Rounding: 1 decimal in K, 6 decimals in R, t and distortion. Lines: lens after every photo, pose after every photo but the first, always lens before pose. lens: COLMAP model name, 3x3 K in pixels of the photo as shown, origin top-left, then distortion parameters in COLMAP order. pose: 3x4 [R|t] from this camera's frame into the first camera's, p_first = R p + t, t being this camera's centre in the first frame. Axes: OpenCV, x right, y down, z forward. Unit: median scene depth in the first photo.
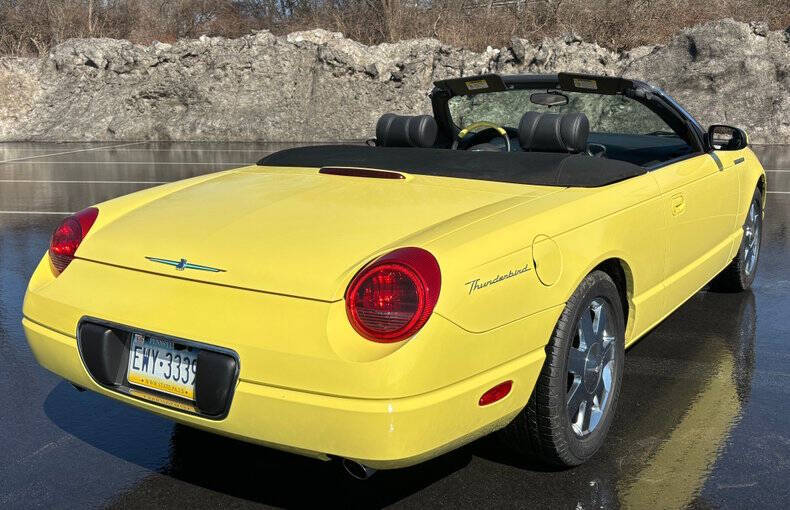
lens RADIAL K [[804.4, 0, 415.6], [0, 804.4, 253.5], [0, 0, 1]] dist [0.106404, -0.241559]
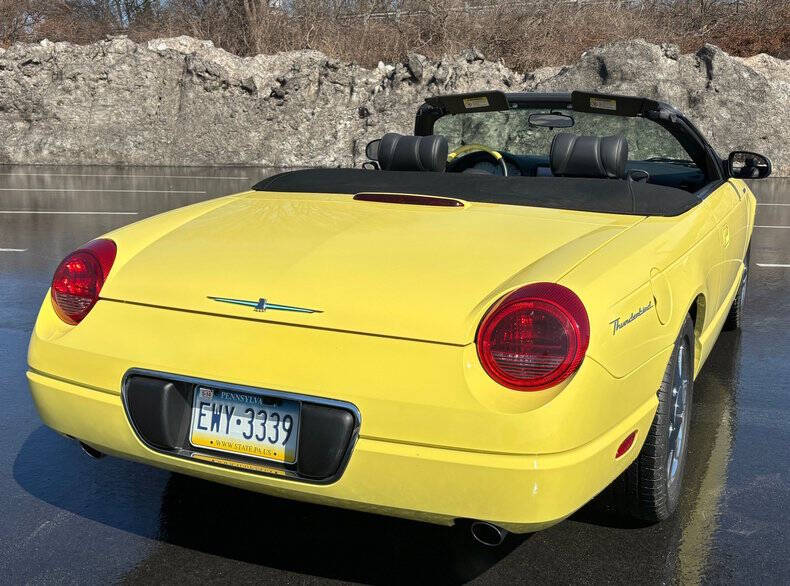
lens RADIAL K [[899.9, 0, 398.6], [0, 899.9, 304.6], [0, 0, 1]] dist [0.096495, -0.272617]
pose [[0.990079, -0.009862, 0.140164, -0.034575], [0.008238, 0.999892, 0.012164, 0.000335], [-0.140269, -0.010889, 0.990054, 0.004677]]
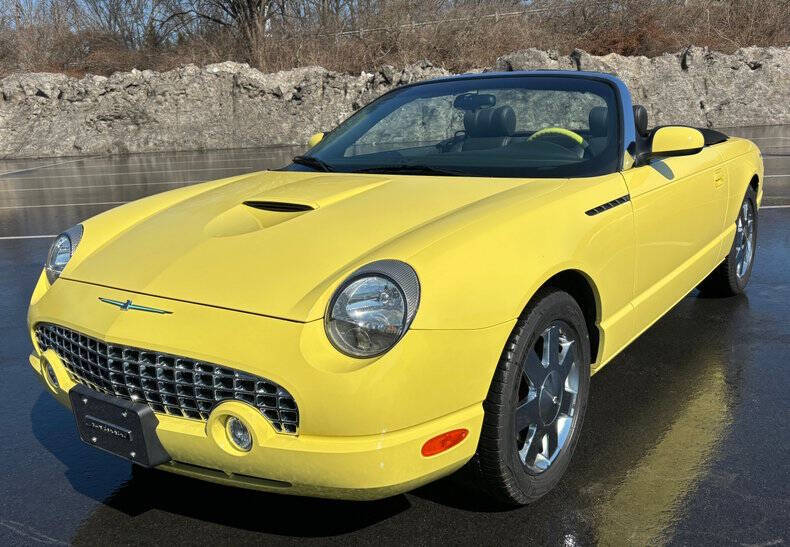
lens RADIAL K [[771.1, 0, 397.4], [0, 771.1, 307.3], [0, 0, 1]] dist [0.008452, 0.028765]
pose [[0.980502, -0.082059, 0.178556, -0.118915], [0.072871, 0.995687, 0.057428, 0.064547], [-0.182498, -0.043297, 0.982252, -0.288173]]
